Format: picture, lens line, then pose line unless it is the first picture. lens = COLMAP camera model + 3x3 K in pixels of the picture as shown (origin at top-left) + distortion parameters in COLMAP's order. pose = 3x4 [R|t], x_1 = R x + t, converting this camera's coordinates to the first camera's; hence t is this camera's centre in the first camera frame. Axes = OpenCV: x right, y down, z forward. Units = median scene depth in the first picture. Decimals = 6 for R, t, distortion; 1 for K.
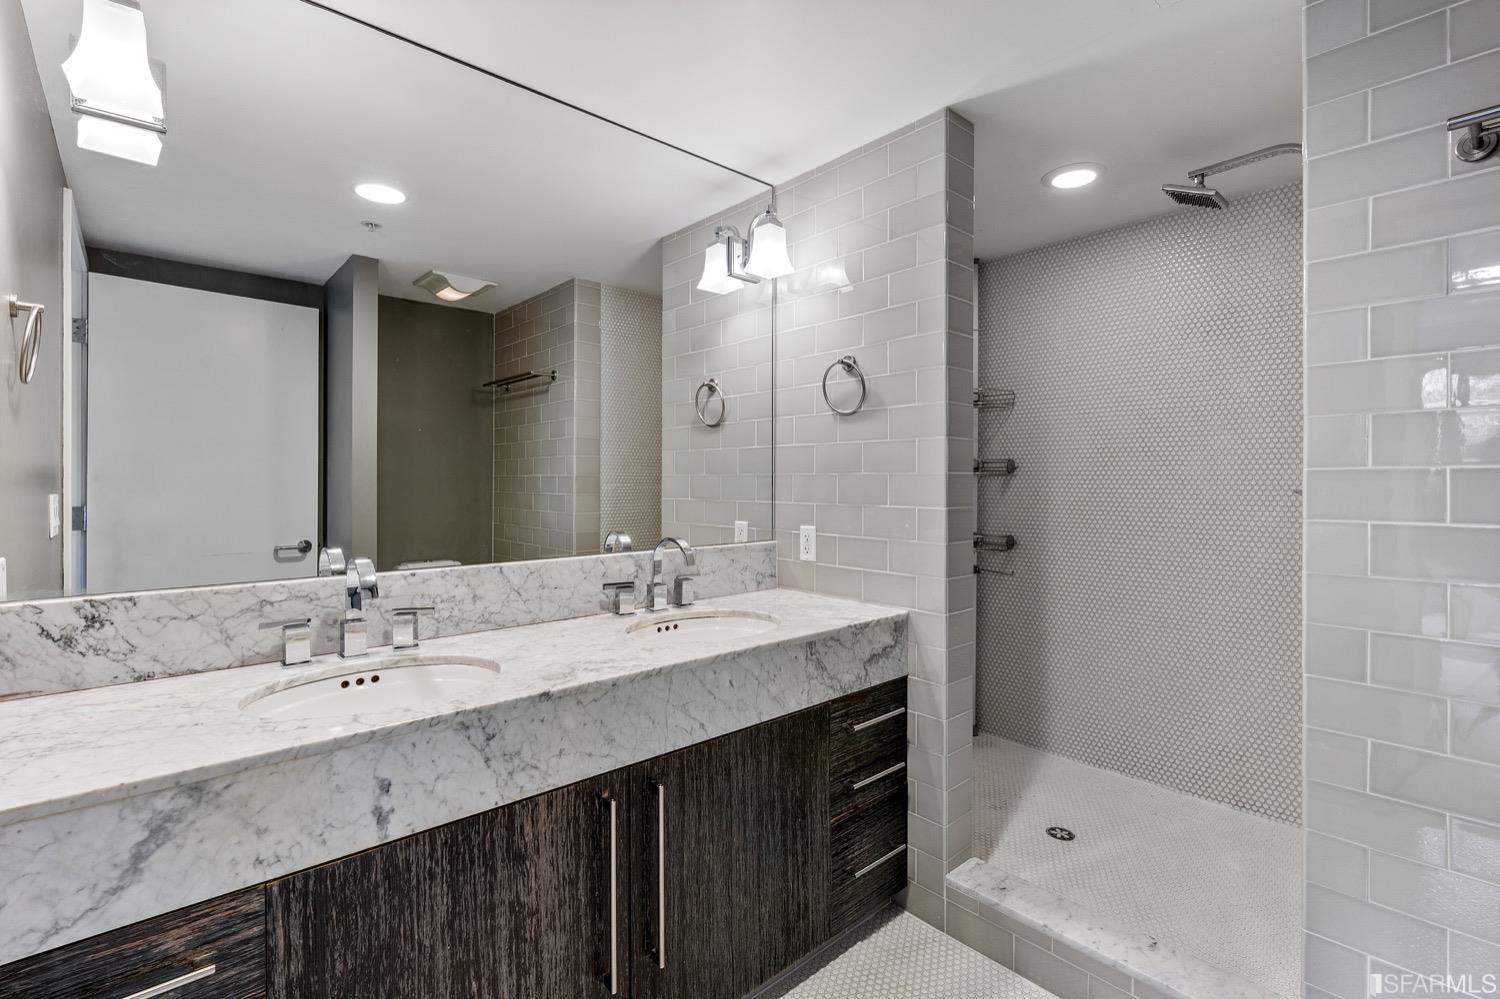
lens RADIAL K [[679.1, 0, 750.6], [0, 679.1, 488.5], [0, 0, 1]] dist [-0.000207, 0.000822]
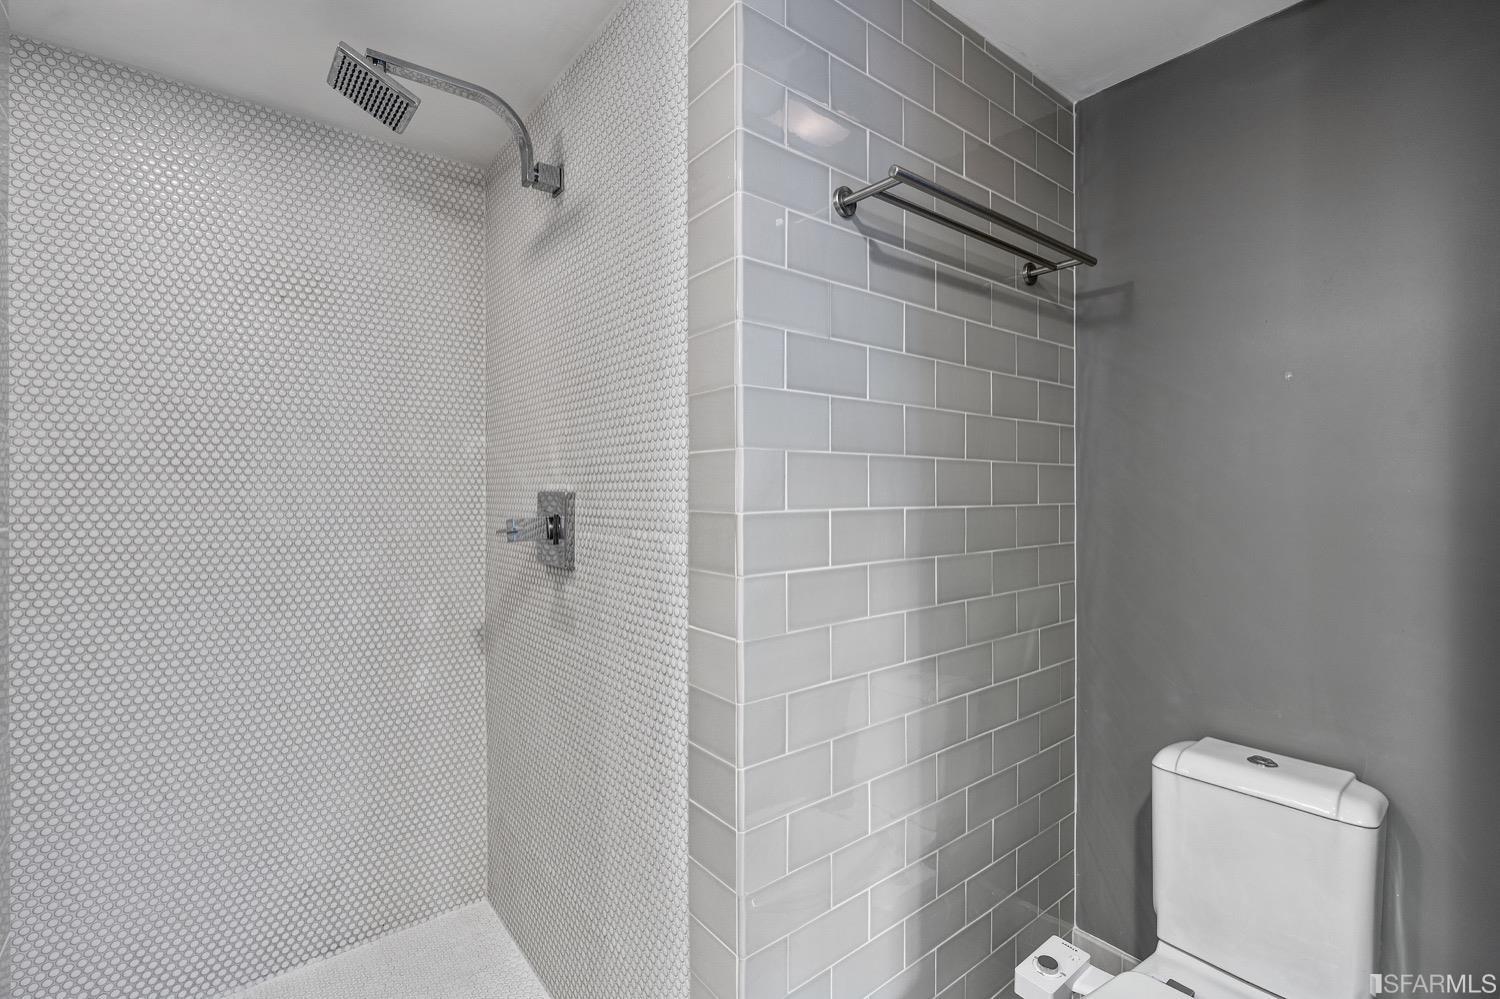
lens RADIAL K [[679.1, 0, 751.8], [0, 679.1, 491.8], [0, 0, 1]] dist [-0.000207, 0.000822]
pose [[0.061044, -0.003419, 0.998129, 0.009238], [0.011974, 0.999925, 0.002693, -0.030451], [-0.998063, 0.011787, 0.061081, 0.510904]]
